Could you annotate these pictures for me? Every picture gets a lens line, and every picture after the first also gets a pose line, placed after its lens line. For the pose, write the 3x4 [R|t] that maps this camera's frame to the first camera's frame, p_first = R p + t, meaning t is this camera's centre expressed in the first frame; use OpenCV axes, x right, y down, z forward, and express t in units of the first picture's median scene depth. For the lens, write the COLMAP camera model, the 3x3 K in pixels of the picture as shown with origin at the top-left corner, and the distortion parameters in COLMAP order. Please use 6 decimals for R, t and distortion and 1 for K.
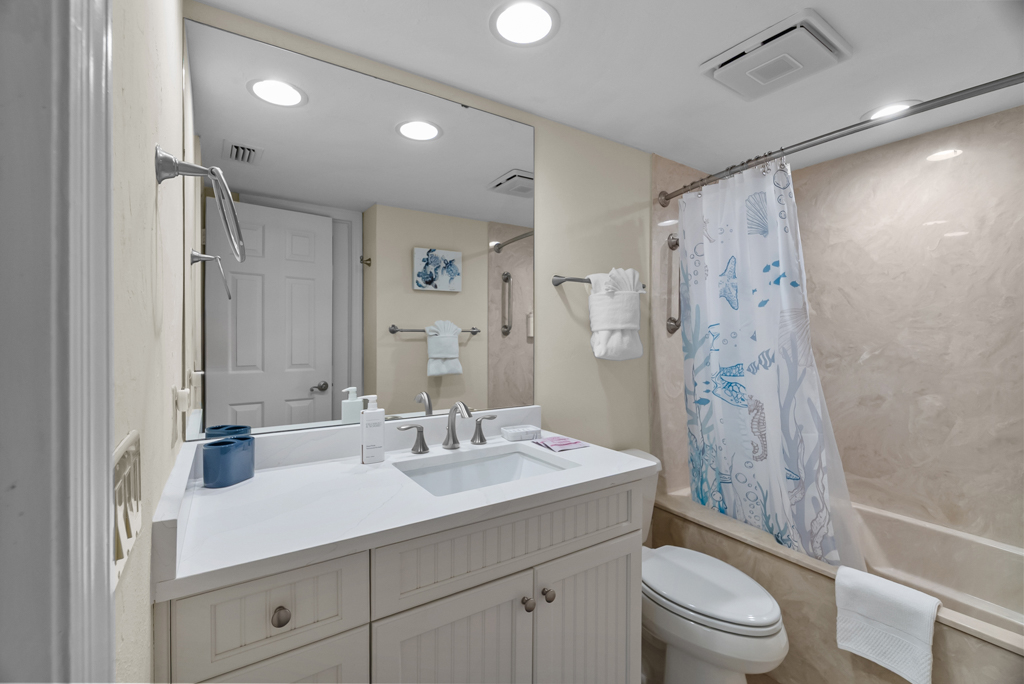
lens RADIAL K [[447.4, 0, 506.7], [0, 447.4, 336.8], [0, 0, 1]] dist [-0.000708, 0.000250]
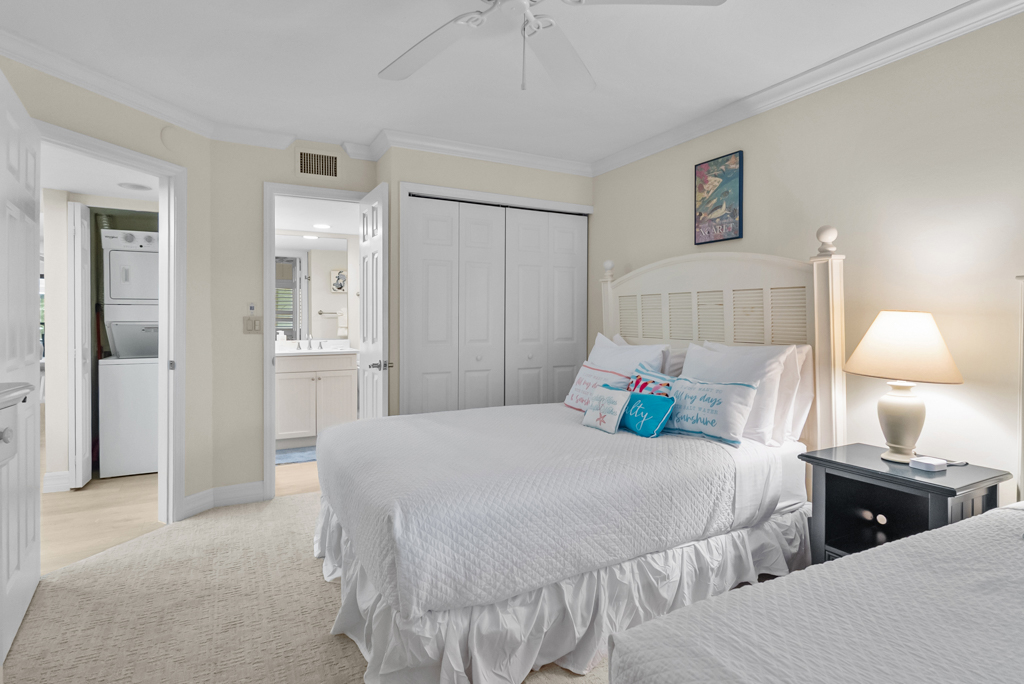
lens RADIAL K [[535.0, 0, 505.7], [0, 535.0, 312.2], [0, 0, 1]] dist [-0.002257, 0.000429]
pose [[0.995688, -0.007449, -0.092468, 1.310219], [0.005849, 0.999829, -0.017564, 0.047738], [0.092583, 0.016948, 0.995561, -2.154087]]
